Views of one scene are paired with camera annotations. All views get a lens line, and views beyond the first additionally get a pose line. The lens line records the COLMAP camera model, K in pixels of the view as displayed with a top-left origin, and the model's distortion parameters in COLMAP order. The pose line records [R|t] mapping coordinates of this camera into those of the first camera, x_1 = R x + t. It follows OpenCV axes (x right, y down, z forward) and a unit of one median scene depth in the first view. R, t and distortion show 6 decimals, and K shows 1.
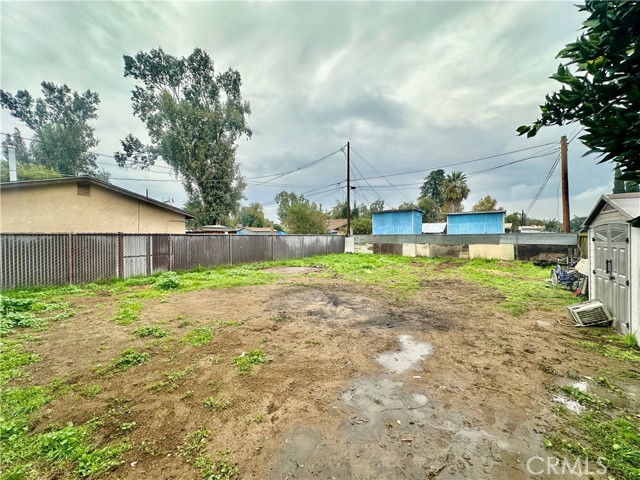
lens RADIAL K [[256.0, 0, 320.0], [0, 256.0, 240.0], [0, 0, 1]] dist [-0.001347, 0.000674]
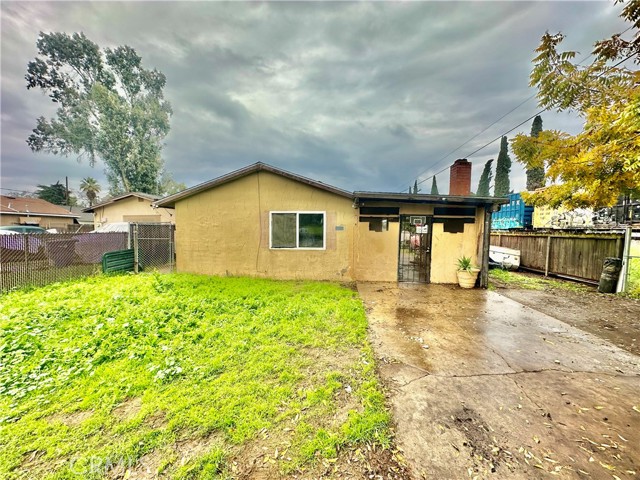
lens RADIAL K [[256.0, 0, 320.0], [0, 256.0, 240.0], [0, 0, 1]] dist [-0.001347, 0.000674]
pose [[0.869373, -0.005453, 0.494126, -0.268727], [-0.008424, 0.999630, 0.025854, 0.004806], [-0.494084, -0.026639, 0.869006, -0.262806]]
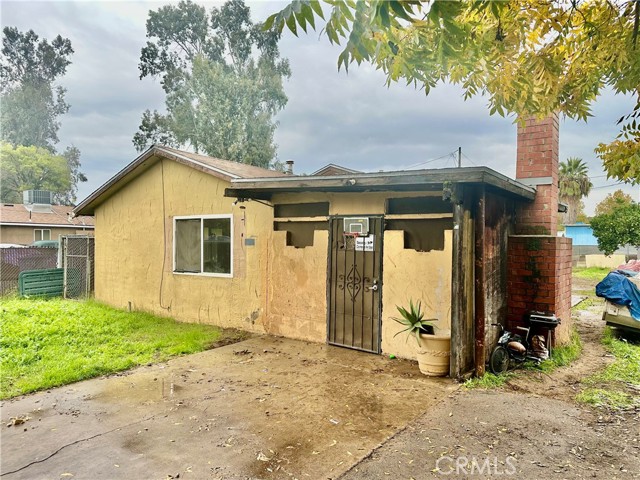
lens RADIAL K [[448.8, 0, 318.8], [0, 448.8, 240.7], [0, 0, 1]] dist [0.056830, -0.059941]
pose [[0.999681, 0.016556, -0.019052, -0.158389], [-0.016925, 0.999670, -0.019342, 0.003940], [0.018726, 0.019658, 0.999631, -0.292099]]
